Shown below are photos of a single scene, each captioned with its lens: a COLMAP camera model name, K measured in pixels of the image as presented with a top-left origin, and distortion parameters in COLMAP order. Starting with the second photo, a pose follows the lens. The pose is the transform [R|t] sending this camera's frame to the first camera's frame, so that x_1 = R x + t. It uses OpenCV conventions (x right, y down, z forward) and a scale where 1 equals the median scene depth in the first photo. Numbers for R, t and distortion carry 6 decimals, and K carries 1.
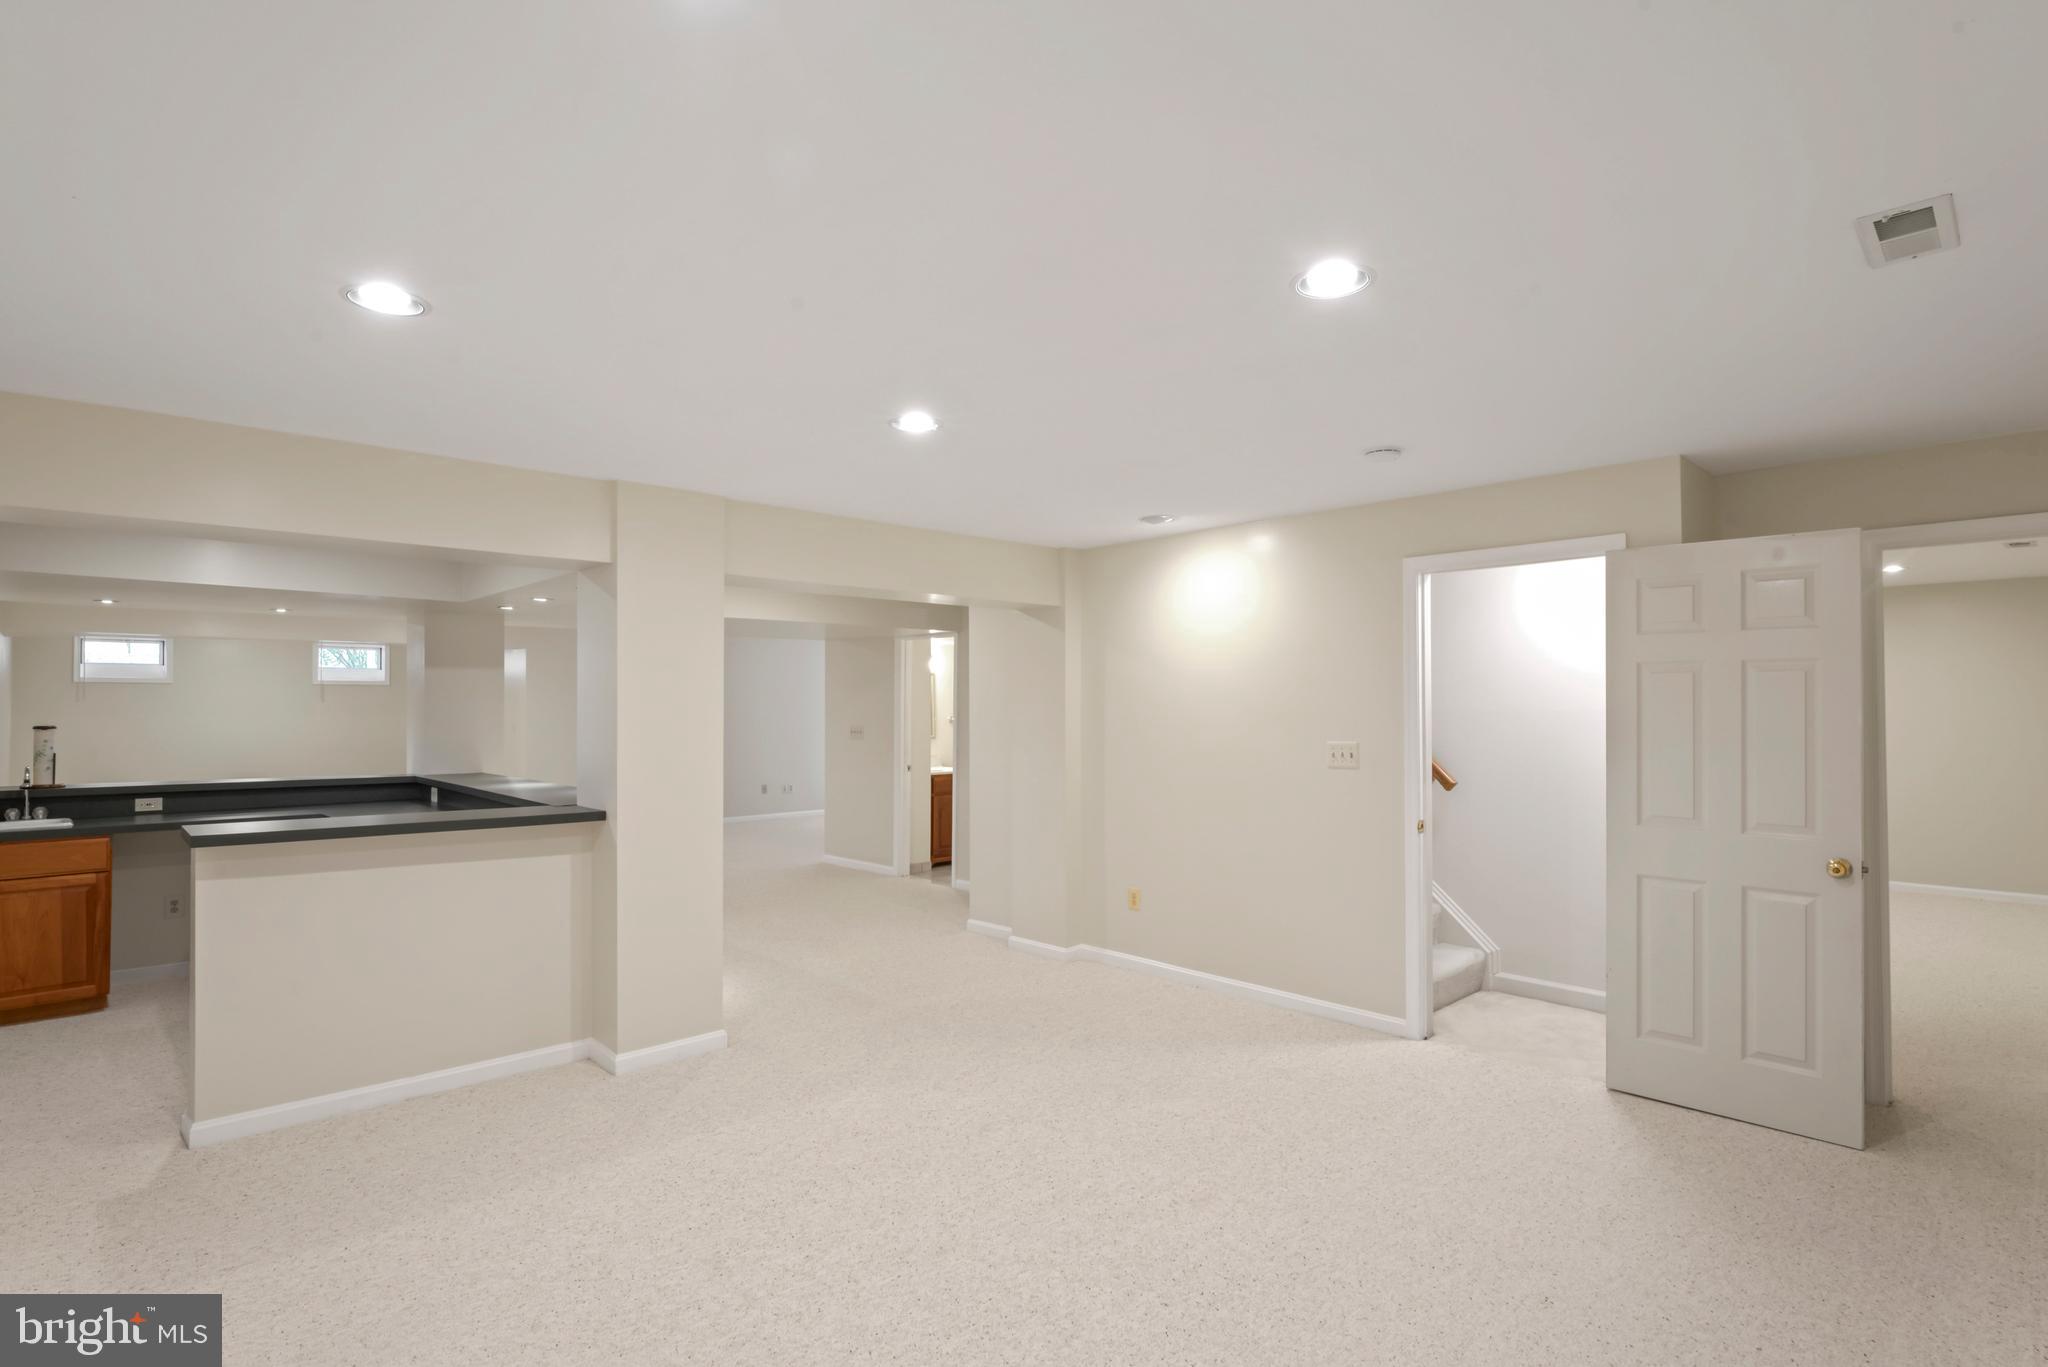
lens RADIAL K [[1012.3, 0, 1024.0], [0, 1012.3, 683.5], [0, 0, 1]] dist [-0.002057, -0.000171]
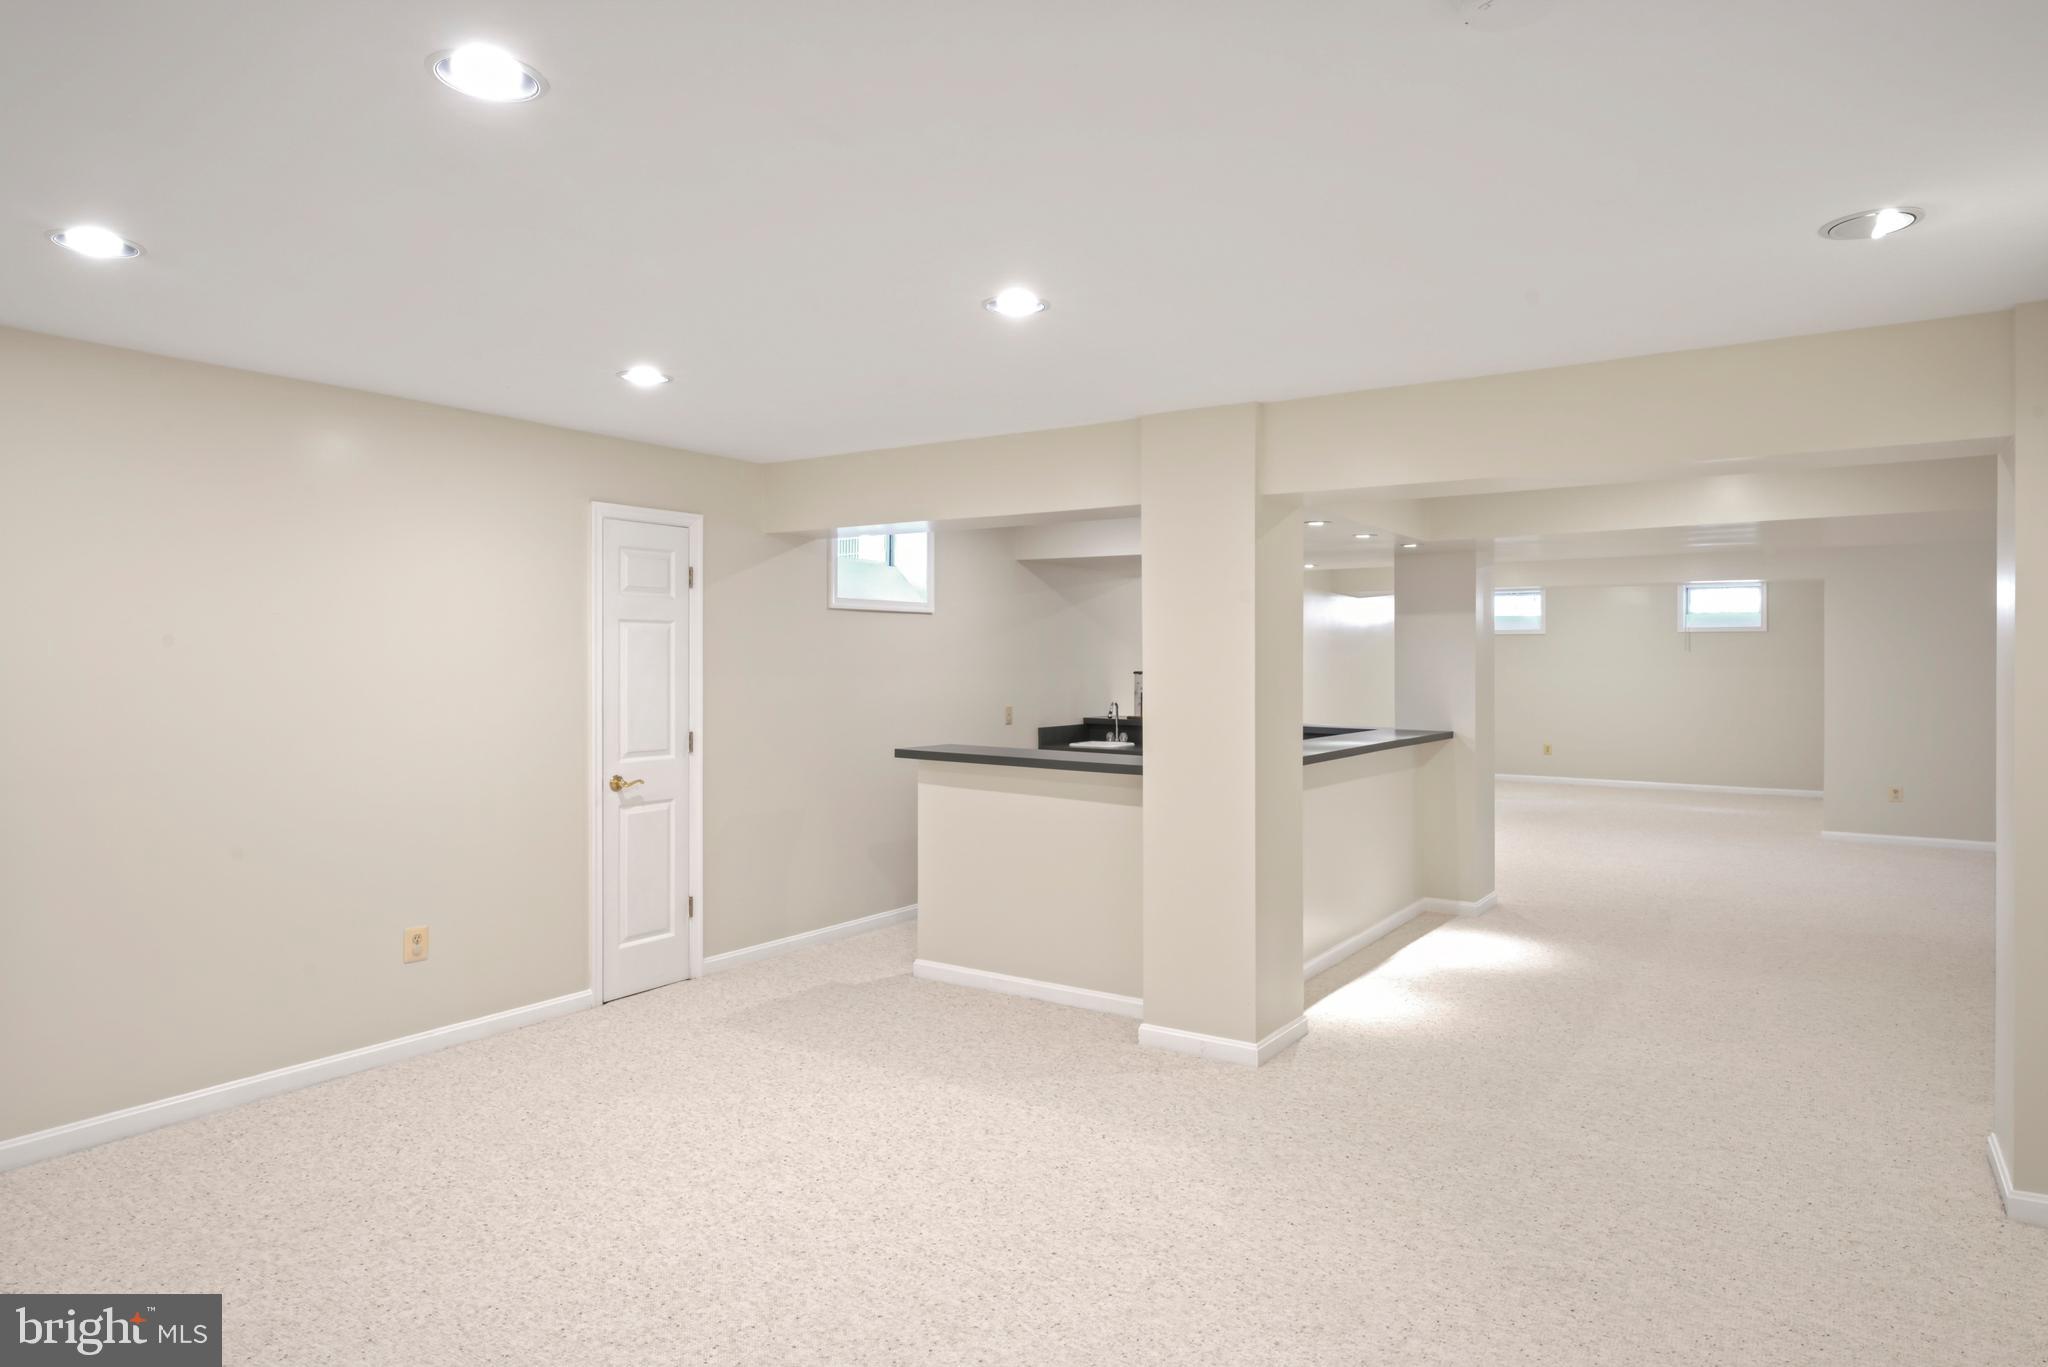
lens RADIAL K [[1219.1, 0, 1024.0], [0, 1219.1, 683.5], [0, 0, 1]] dist [0.001952, 0.000099]
pose [[0.230008, 0.021088, -0.972960, 0.533257], [0.021096, 0.999422, 0.026648, 0.012776], [0.972960, -0.026655, 0.229430, 0.501831]]
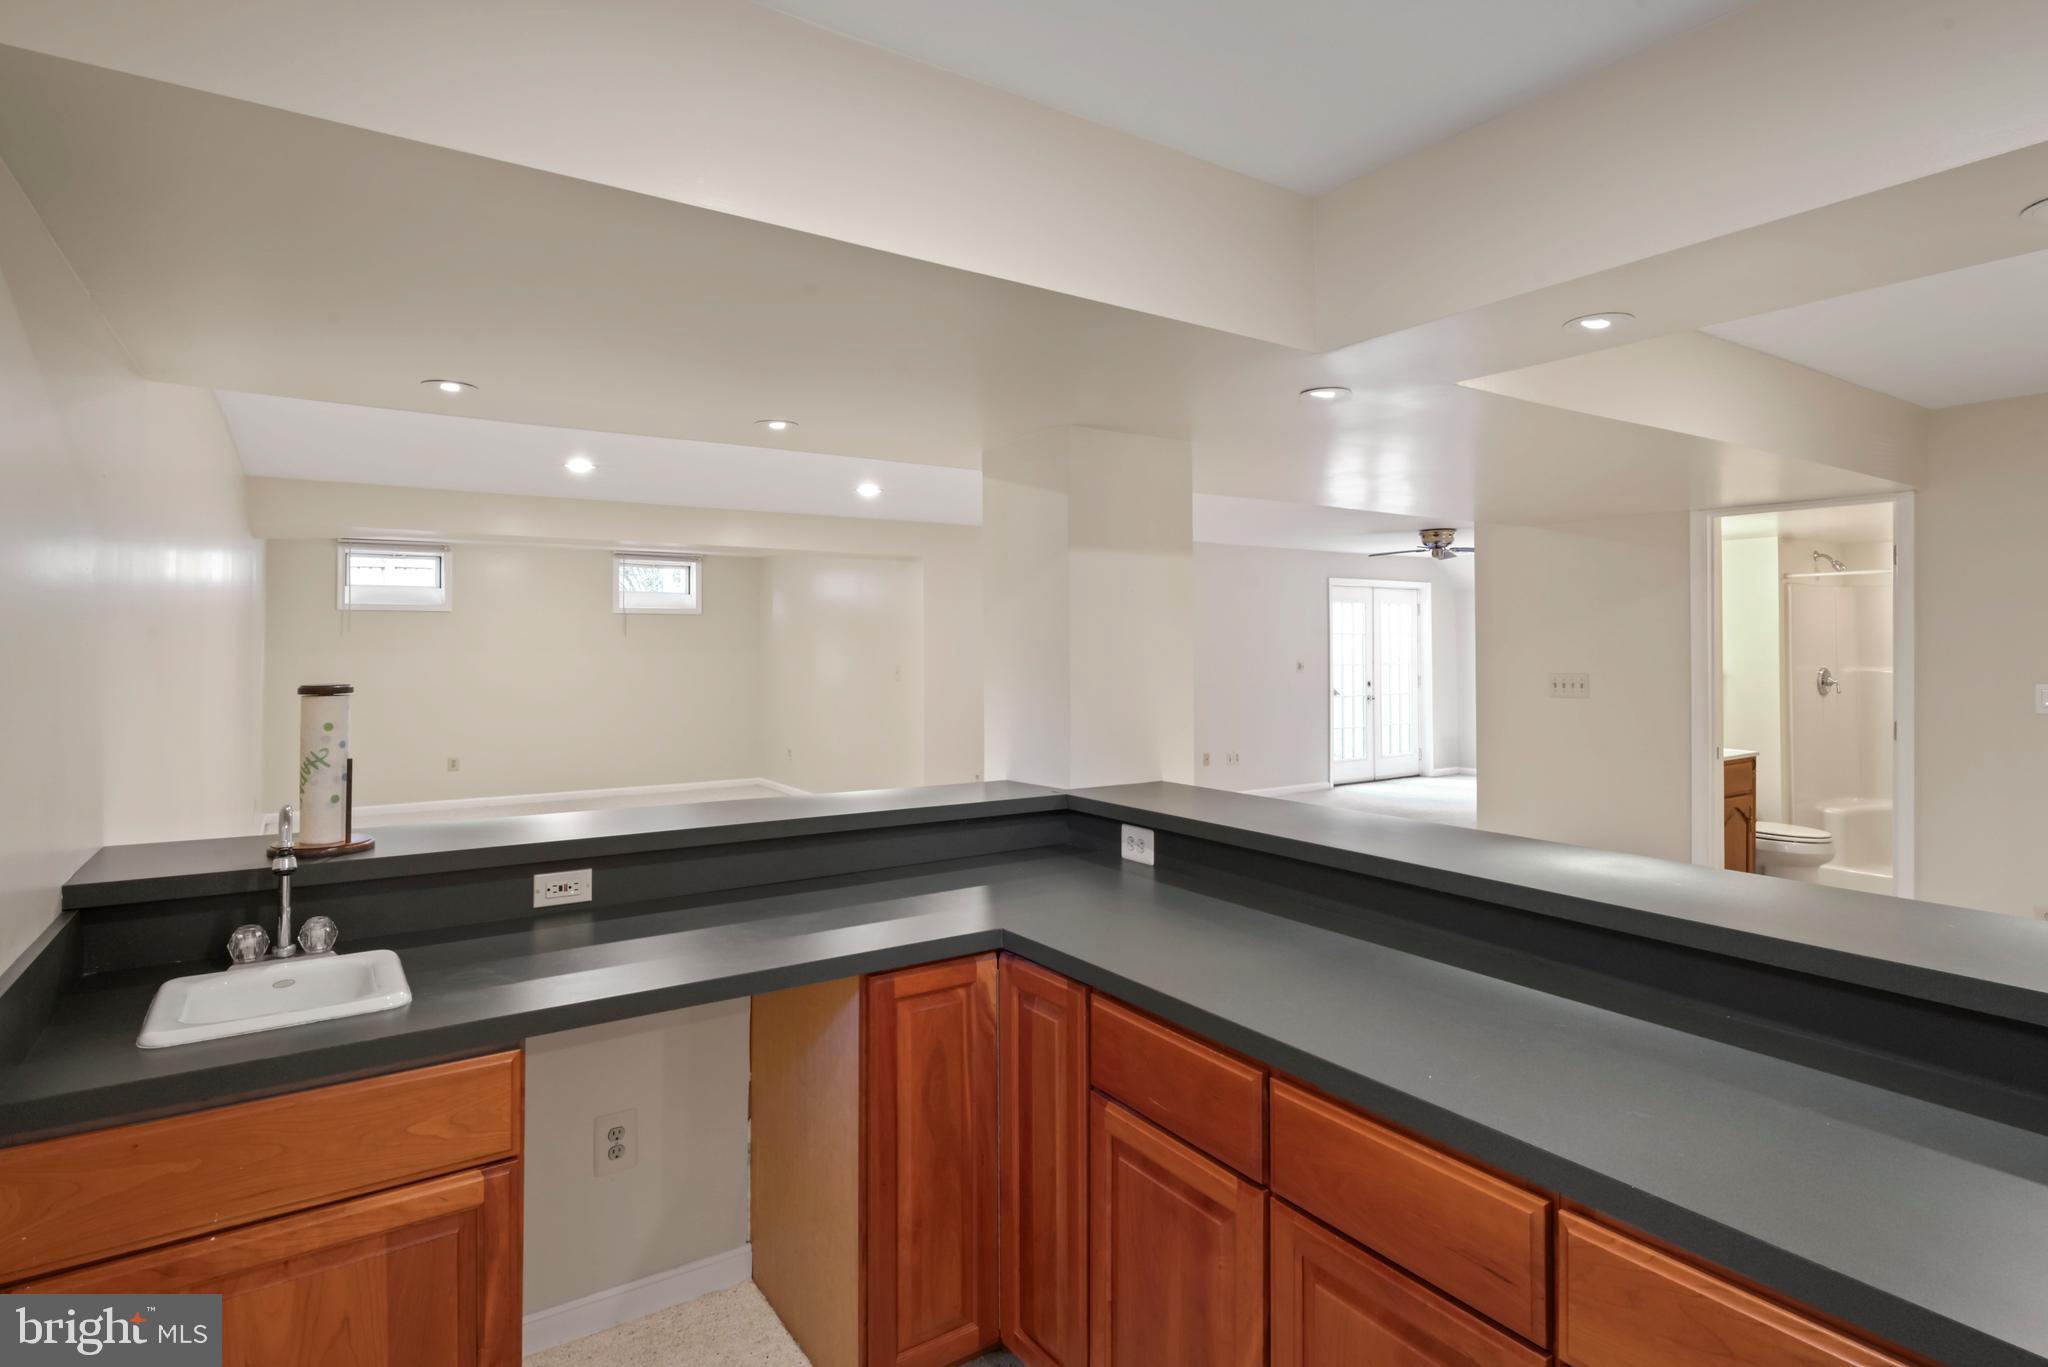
lens RADIAL K [[1045.1, 0, 1024.6], [0, 1045.1, 615.6], [0, 0, 1]] dist [0.001710, 0.000602]
pose [[0.986936, -0.009113, -0.160855, -0.660620], [0.008623, 0.999956, -0.003745, 0.020328], [0.160882, 0.002309, 0.986971, 0.668543]]
